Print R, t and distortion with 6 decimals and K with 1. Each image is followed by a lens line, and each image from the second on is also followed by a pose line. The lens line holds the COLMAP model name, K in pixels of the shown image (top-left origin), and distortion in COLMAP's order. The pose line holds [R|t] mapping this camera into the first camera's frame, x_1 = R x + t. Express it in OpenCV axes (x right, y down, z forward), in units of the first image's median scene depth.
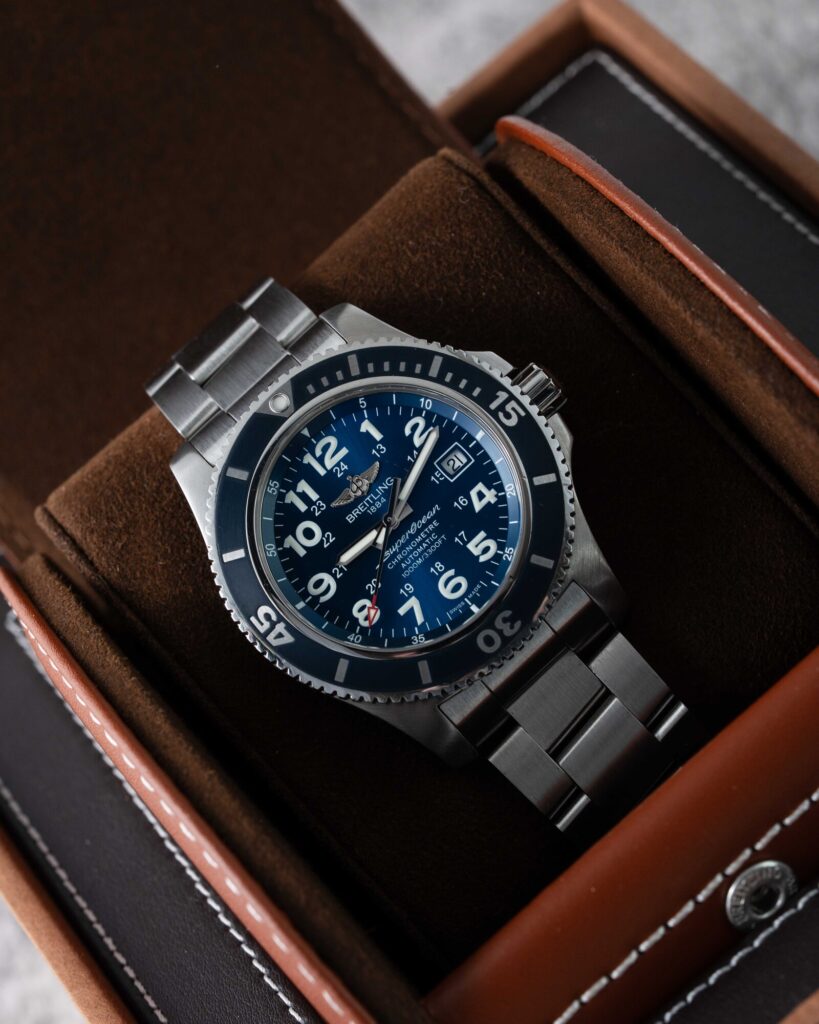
lens RADIAL K [[4395.1, 0, 409.5], [0, 4395.1, 512.0], [0, 0, 1]] dist [-0.229213, -1.565867]
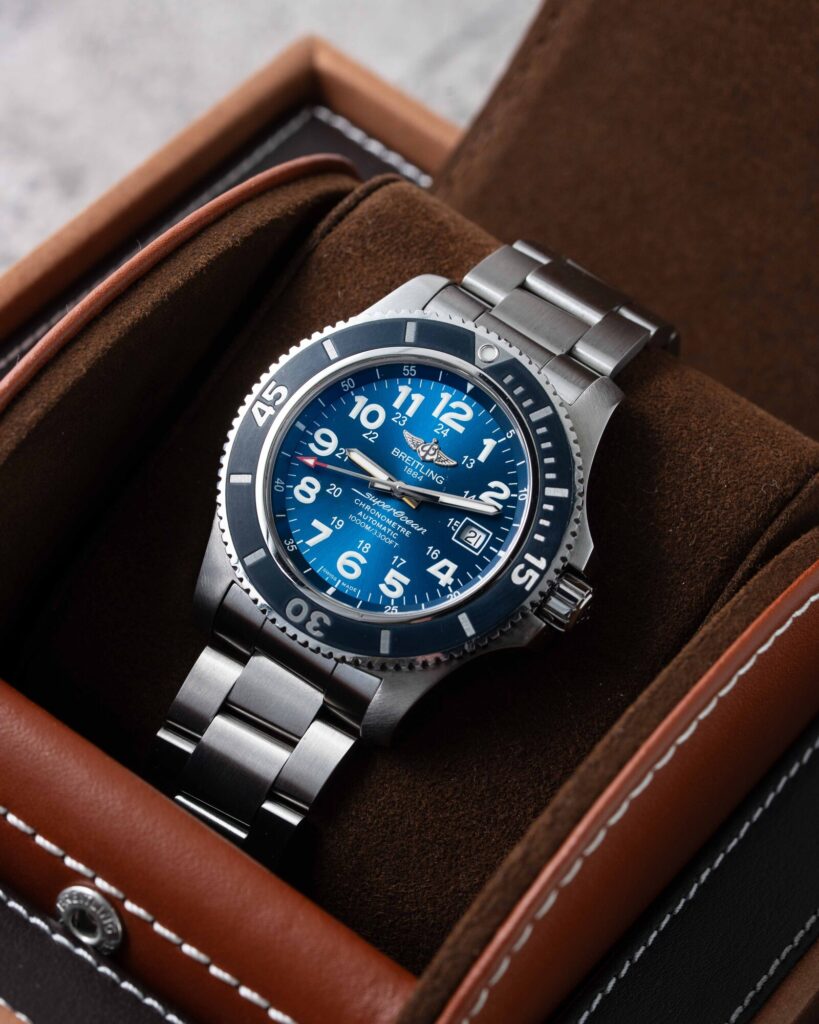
lens RADIAL K [[4395.1, 0, 409.5], [0, 4395.1, 512.0], [0, 0, 1]] dist [-0.229213, -1.565867]
pose [[0.229501, 0.959444, -0.163693, 0.165074], [-0.931093, 0.265414, 0.250243, -0.249438], [0.283541, 0.094982, 0.954245, 0.043963]]
